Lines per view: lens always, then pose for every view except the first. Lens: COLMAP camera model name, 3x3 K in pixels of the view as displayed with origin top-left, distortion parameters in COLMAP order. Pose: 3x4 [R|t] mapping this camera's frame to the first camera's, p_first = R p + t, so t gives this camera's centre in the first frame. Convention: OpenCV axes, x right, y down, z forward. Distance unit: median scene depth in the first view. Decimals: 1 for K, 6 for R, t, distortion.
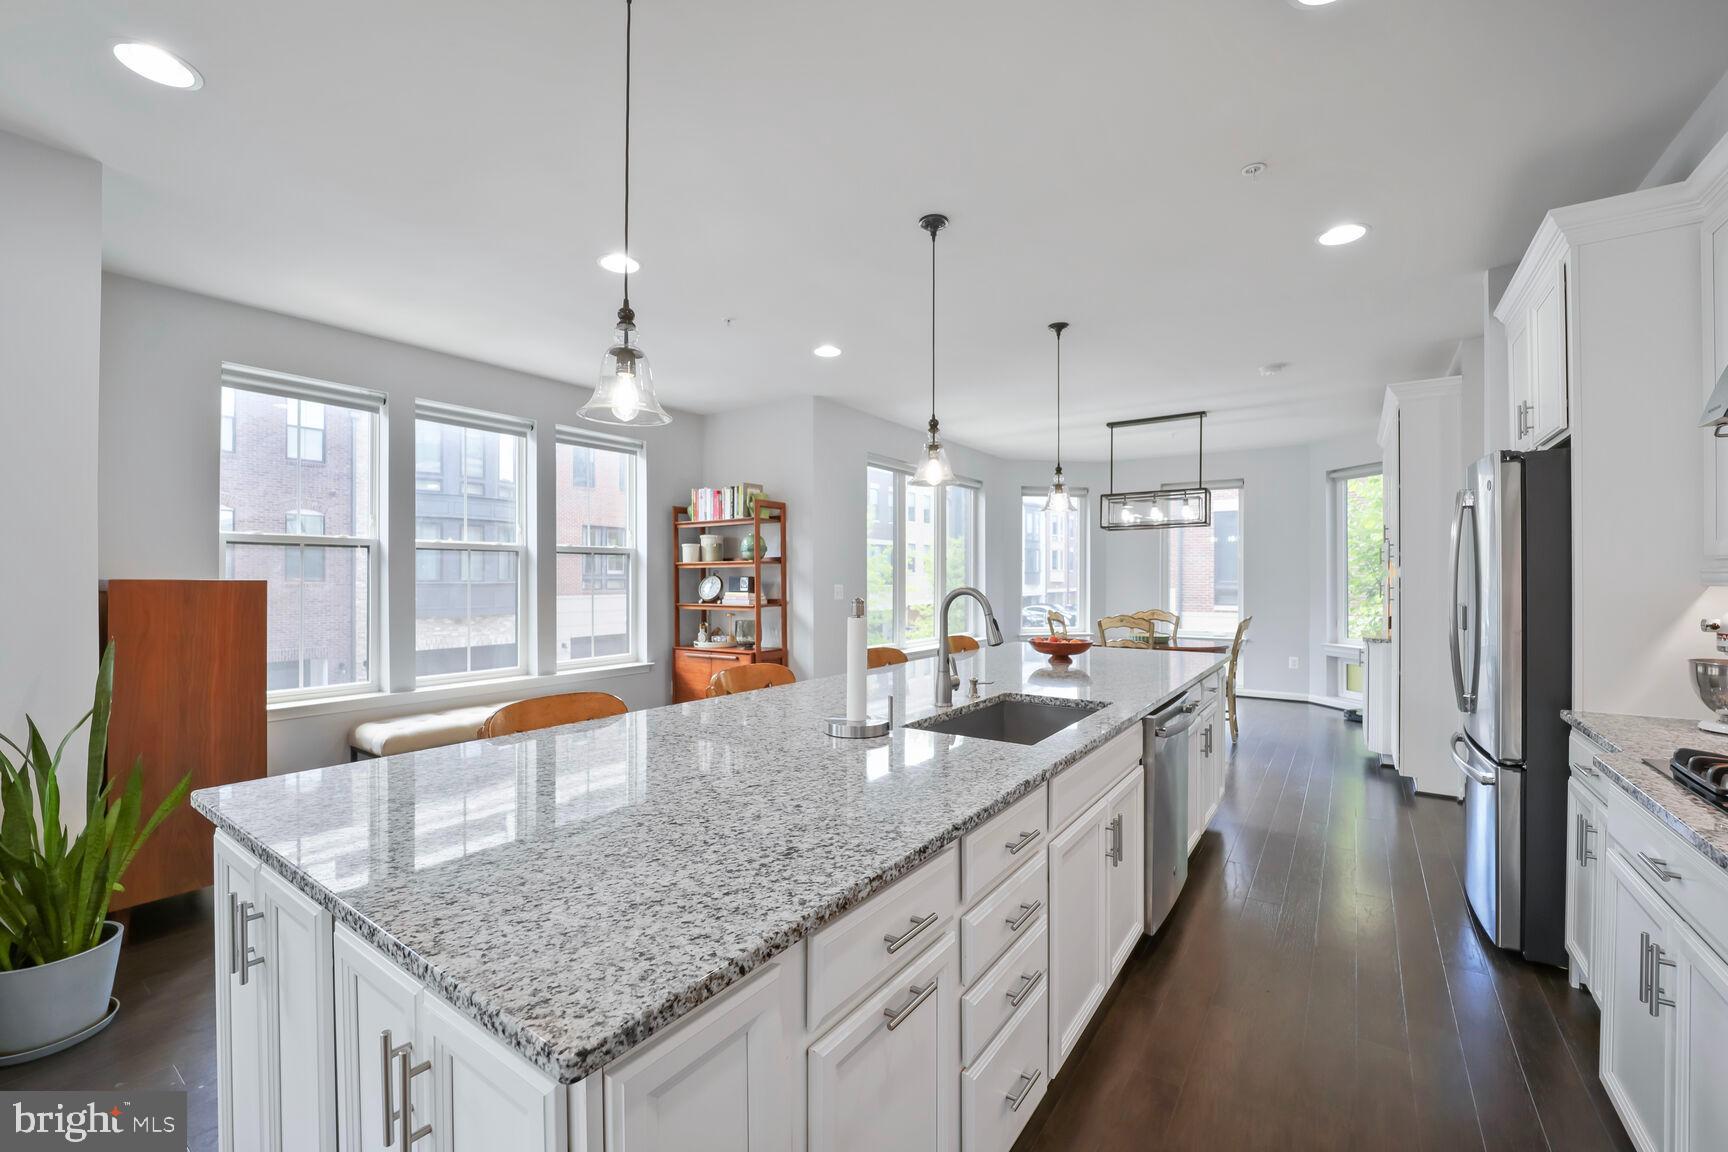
lens RADIAL K [[721.5, 0, 874.9], [0, 721.5, 574.7], [0, 0, 1]] dist [-0.005031, -0.000275]
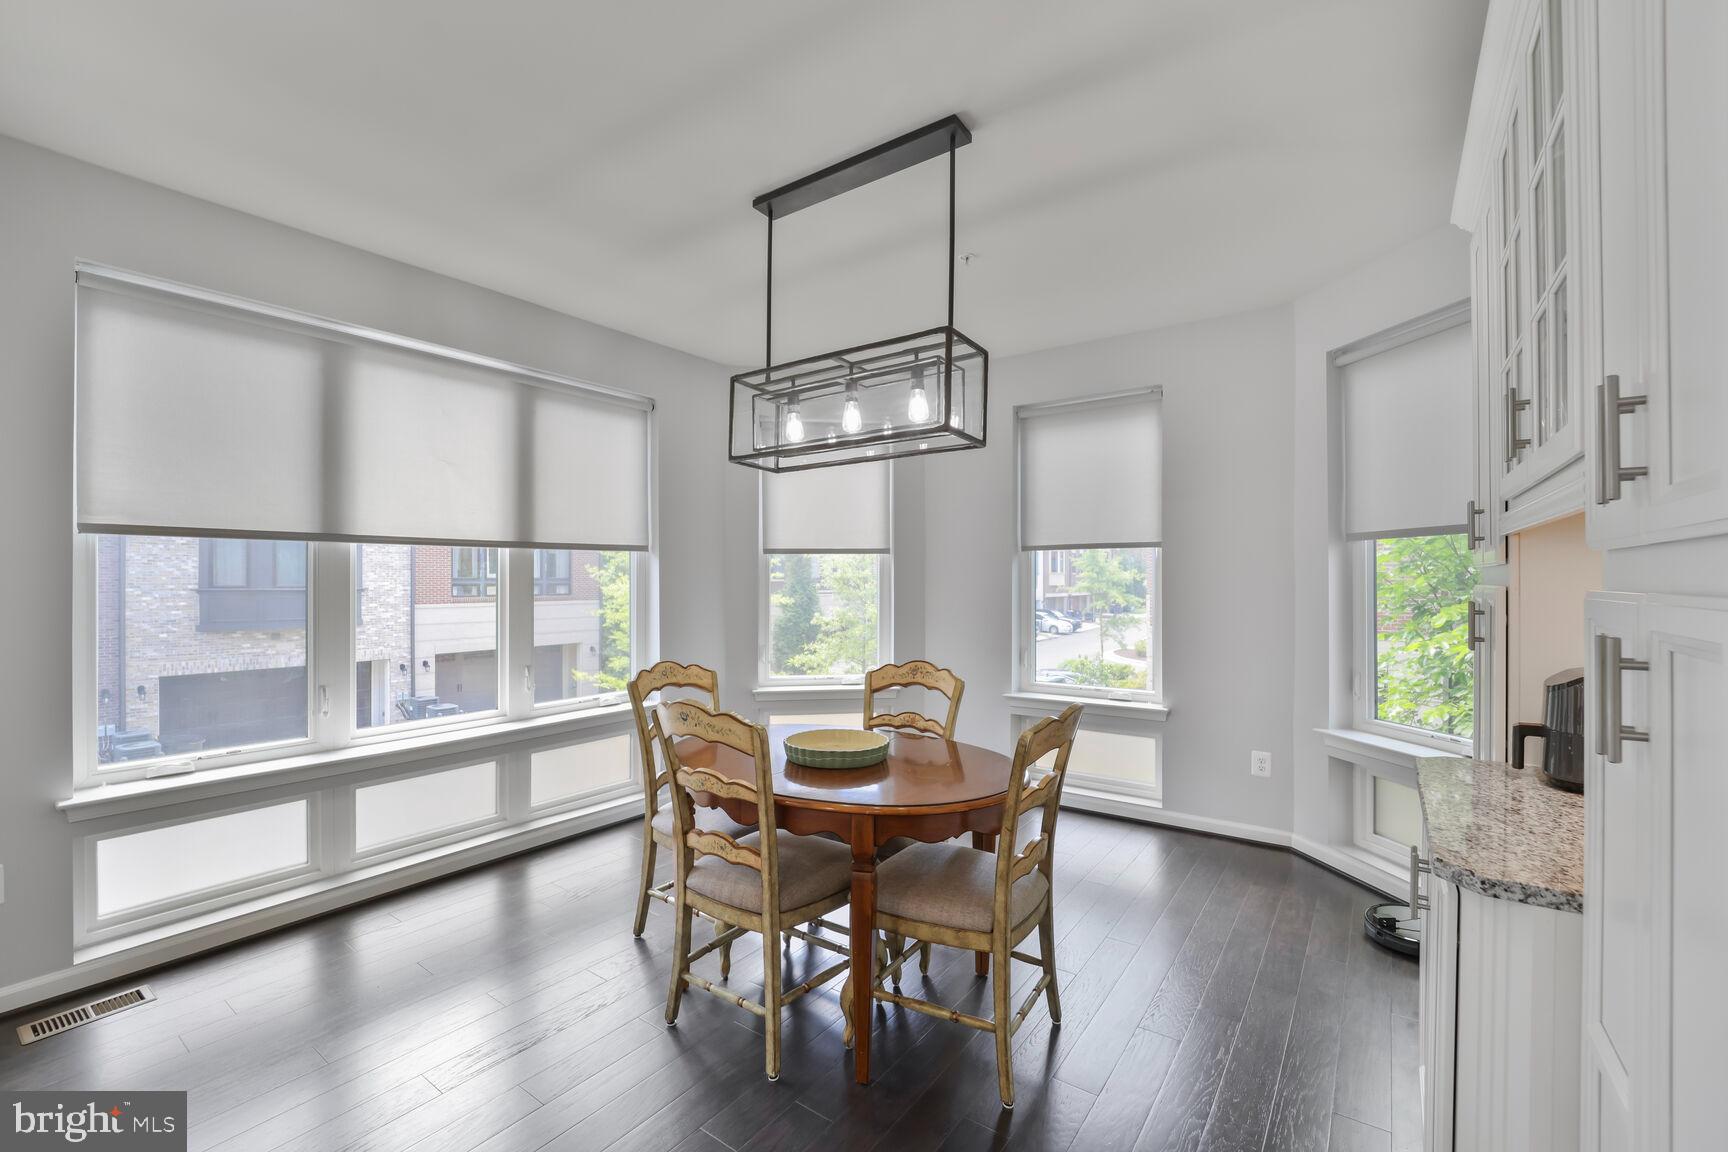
lens RADIAL K [[721.5, 0, 874.9], [0, 721.5, 574.7], [0, 0, 1]] dist [-0.005031, -0.000275]
pose [[0.999412, -0.002450, -0.034206, 0.274786], [0.002282, 0.999985, -0.004951, -0.000299], [0.034218, 0.004870, 0.999403, 0.413356]]
